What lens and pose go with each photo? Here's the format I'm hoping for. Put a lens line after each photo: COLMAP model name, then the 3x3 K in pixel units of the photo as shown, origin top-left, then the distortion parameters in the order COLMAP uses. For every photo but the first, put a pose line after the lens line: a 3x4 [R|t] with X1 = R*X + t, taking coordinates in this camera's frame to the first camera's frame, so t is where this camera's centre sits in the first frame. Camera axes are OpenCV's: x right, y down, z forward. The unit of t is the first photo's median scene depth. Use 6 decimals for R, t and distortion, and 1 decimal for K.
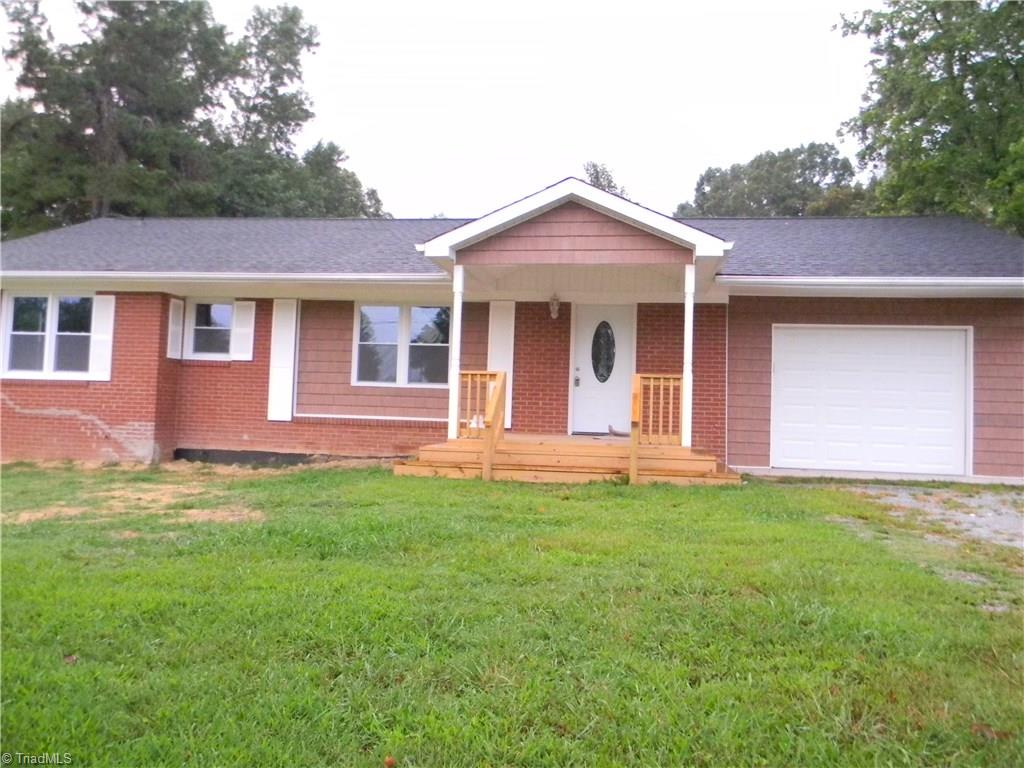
lens RADIAL K [[827.6, 0, 507.8], [0, 827.6, 367.1], [0, 0, 1]] dist [0.009699, -0.005926]
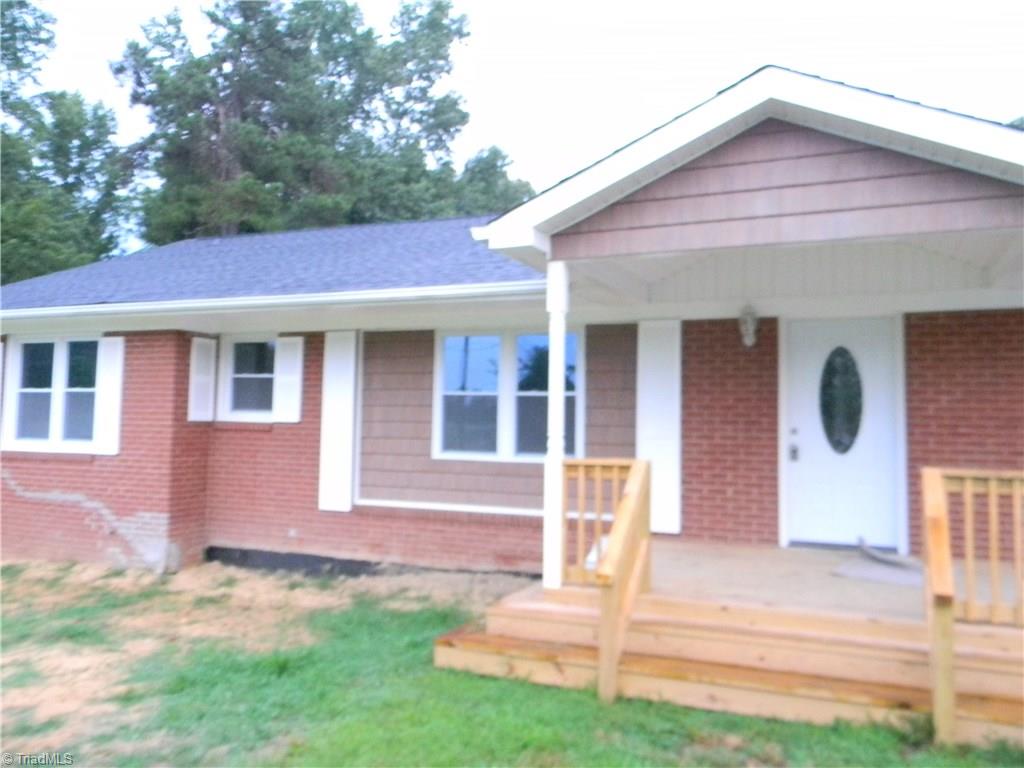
lens RADIAL K [[827.6, 0, 507.8], [0, 827.6, 367.1], [0, 0, 1]] dist [0.009699, -0.005926]
pose [[0.969932, -0.032697, -0.241170, 0.030075], [0.028643, 0.999384, -0.020295, -0.035180], [0.241684, 0.012777, 0.970271, 0.373142]]
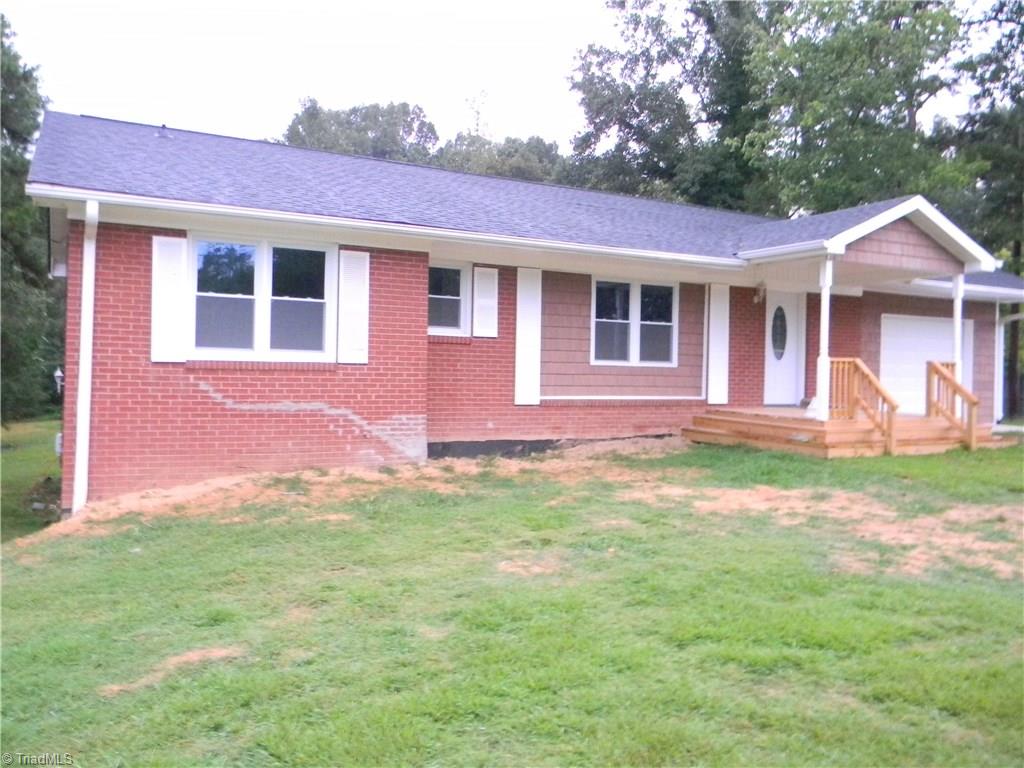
lens RADIAL K [[827.6, 0, 507.8], [0, 827.6, 367.1], [0, 0, 1]] dist [0.009699, -0.005926]
pose [[0.798427, -0.015659, 0.601888, -0.833901], [-0.028737, 0.997531, 0.064073, -0.033202], [-0.601405, -0.068454, 0.796006, 0.301211]]
